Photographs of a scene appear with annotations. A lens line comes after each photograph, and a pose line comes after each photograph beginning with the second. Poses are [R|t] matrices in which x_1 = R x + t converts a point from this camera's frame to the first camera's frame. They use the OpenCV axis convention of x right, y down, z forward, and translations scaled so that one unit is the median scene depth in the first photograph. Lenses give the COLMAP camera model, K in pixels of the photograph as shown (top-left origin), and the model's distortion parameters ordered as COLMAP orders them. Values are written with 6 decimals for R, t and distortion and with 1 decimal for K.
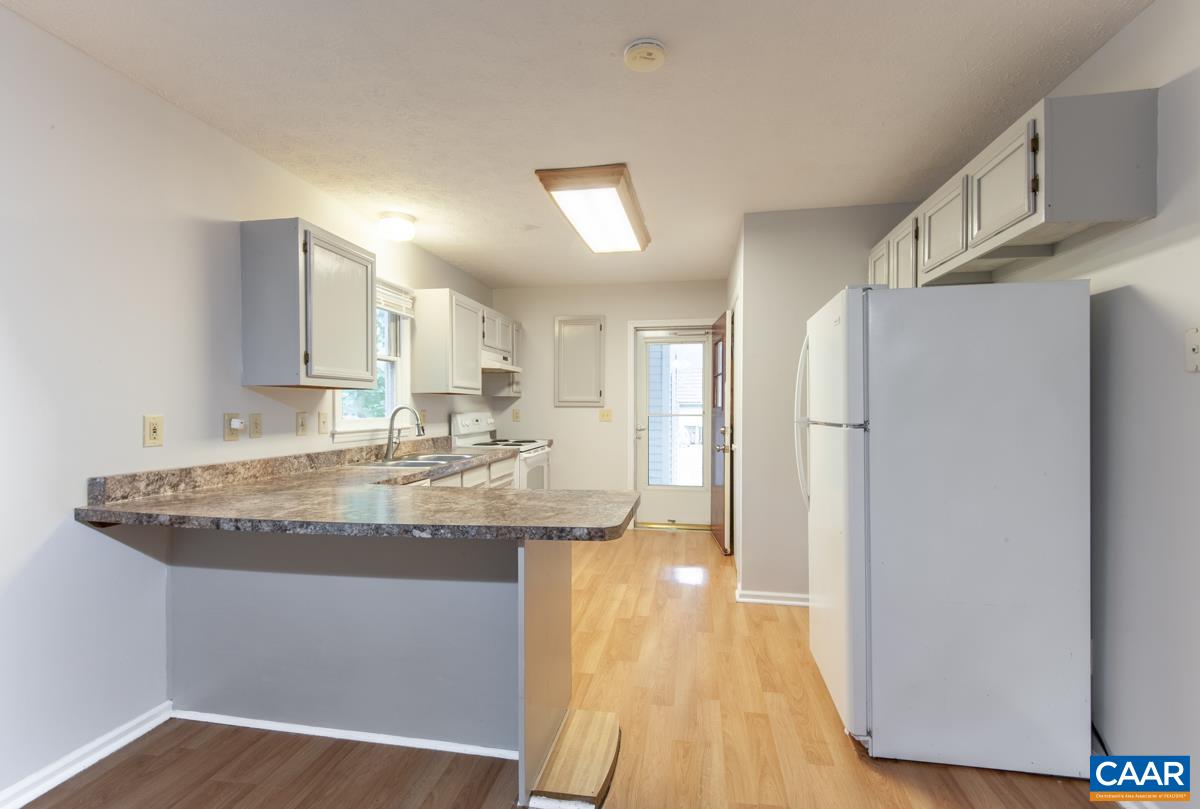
lens RADIAL K [[547.0, 0, 600.6], [0, 547.0, 413.9], [0, 0, 1]] dist [0.025523, -0.011007]
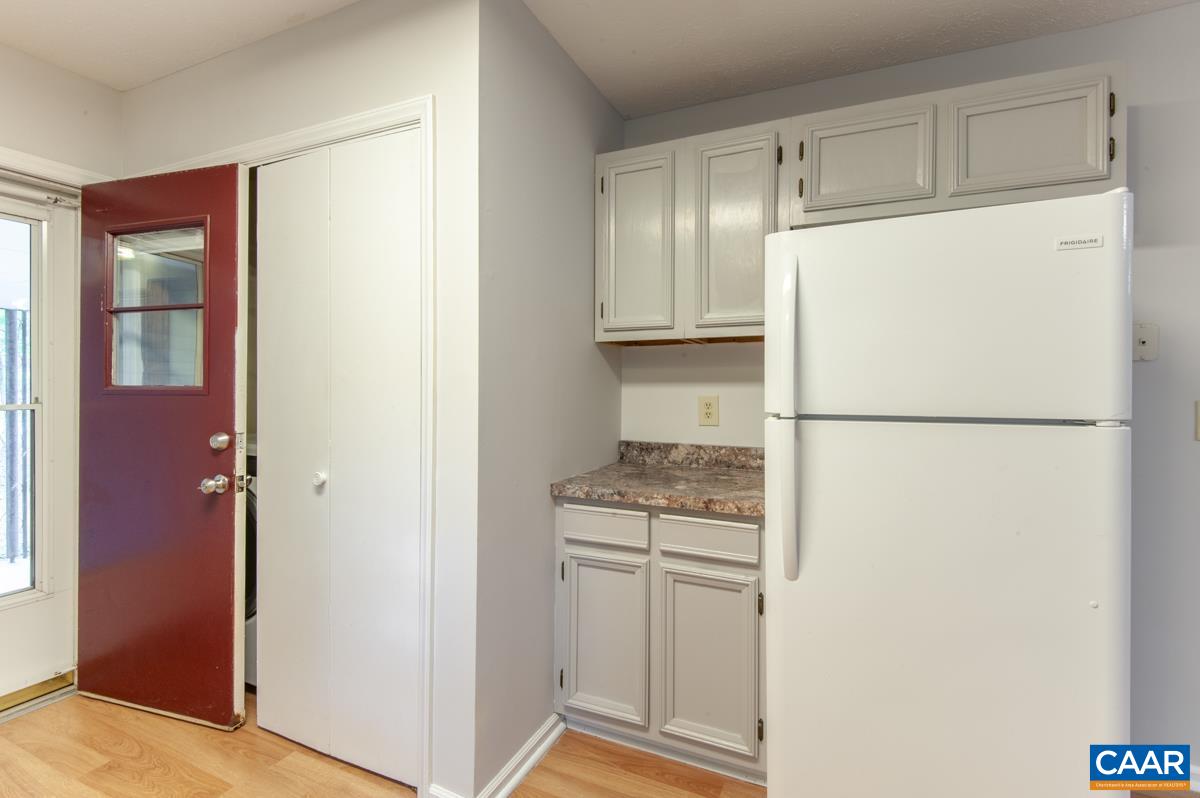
lens RADIAL K [[547.0, 0, 597.8], [0, 547.0, 377.0], [0, 0, 1]] dist [0.025523, -0.011007]
pose [[0.246550, -0.005376, 0.969115, -0.202646], [0.010392, 0.999942, 0.002903, -0.031177], [-0.969074, 0.009355, 0.246591, 1.015722]]
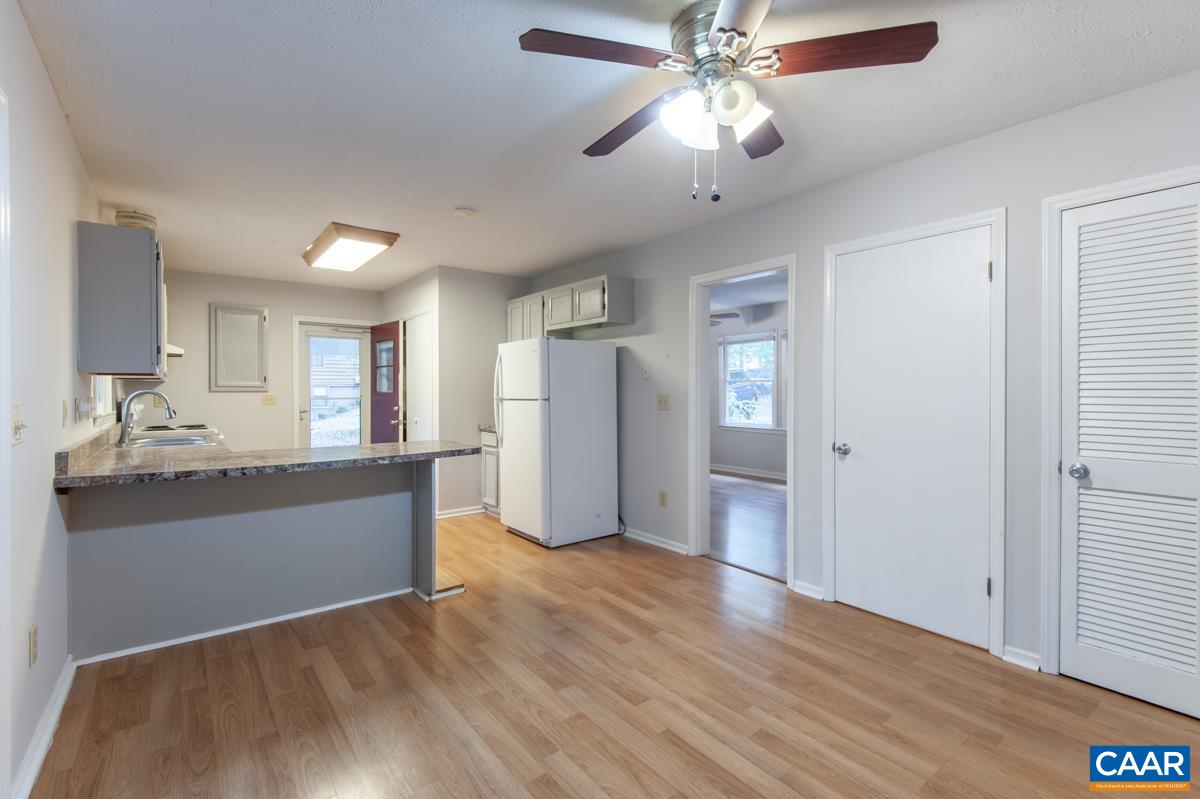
lens RADIAL K [[547.0, 0, 605.6], [0, 547.0, 393.3], [0, 0, 1]] dist [0.025523, -0.011007]
pose [[0.666665, -0.005225, 0.745339, -0.729464], [0.012645, 0.999911, -0.004301, 0.006852], [-0.745250, 0.012292, 0.666672, -0.463001]]
